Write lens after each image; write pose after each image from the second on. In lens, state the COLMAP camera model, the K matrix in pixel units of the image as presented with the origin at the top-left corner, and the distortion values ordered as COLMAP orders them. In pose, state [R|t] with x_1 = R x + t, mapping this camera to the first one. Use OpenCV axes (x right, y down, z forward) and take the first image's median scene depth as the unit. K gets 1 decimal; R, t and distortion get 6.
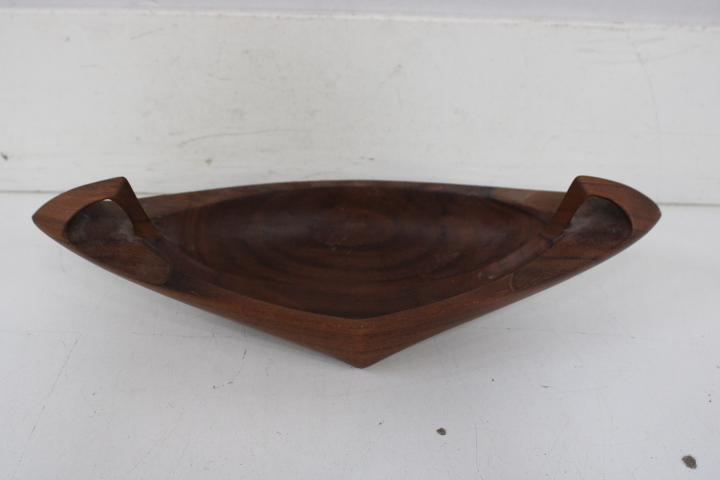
lens RADIAL K [[822.5, 0, 355.8], [0, 822.5, 241.7], [0, 0, 1]] dist [-0.070239, 0.000000]
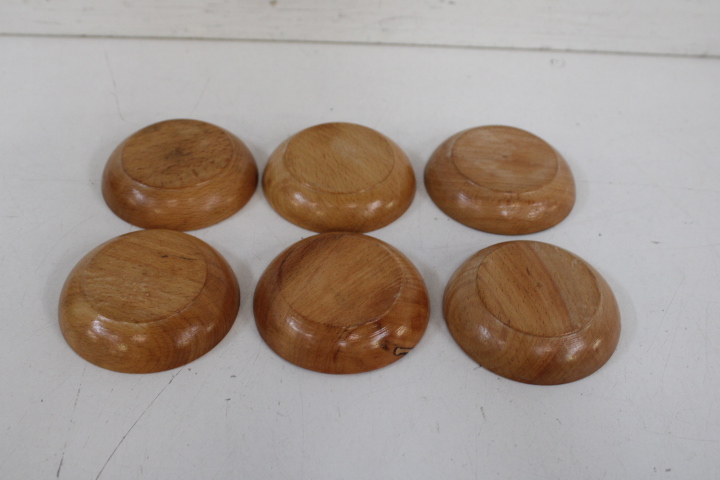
lens RADIAL K [[846.0, 0, 359.7], [0, 846.0, 239.0], [0, 0, 1]] dist [-0.062684, 0.000000]
pose [[0.999904, 0.008480, 0.010972, -0.094738], [-0.009789, 0.992071, 0.125296, 0.045912], [-0.009823, -0.125392, 0.992059, 0.042510]]
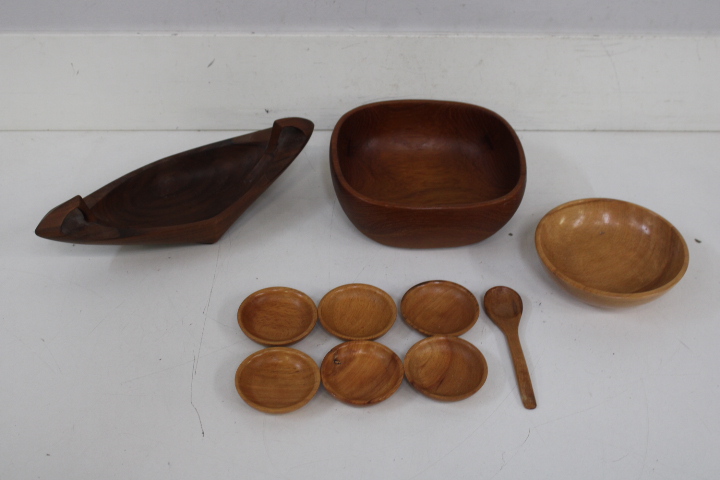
lens RADIAL K [[1037.4, 0, 363.4], [0, 1037.4, 241.3], [0, 0, 1]] dist [-0.010977, 0.000000]
pose [[0.999678, -0.019632, 0.016091, -0.265261], [0.018694, 0.998229, 0.056474, 0.063082], [-0.017171, -0.056155, 0.998274, -1.412579]]
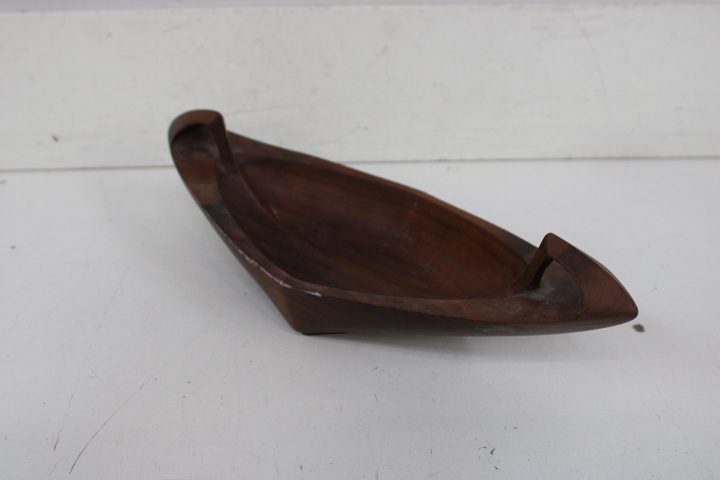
lens RADIAL K [[822.5, 0, 355.5], [0, 822.5, 234.2], [0, 0, 1]] dist [-0.070239, 0.000000]
pose [[0.999003, -0.043293, 0.010871, -0.015990], [0.044114, 0.994746, -0.092385, 0.167196], [-0.006814, 0.092773, 0.995664, -0.173473]]
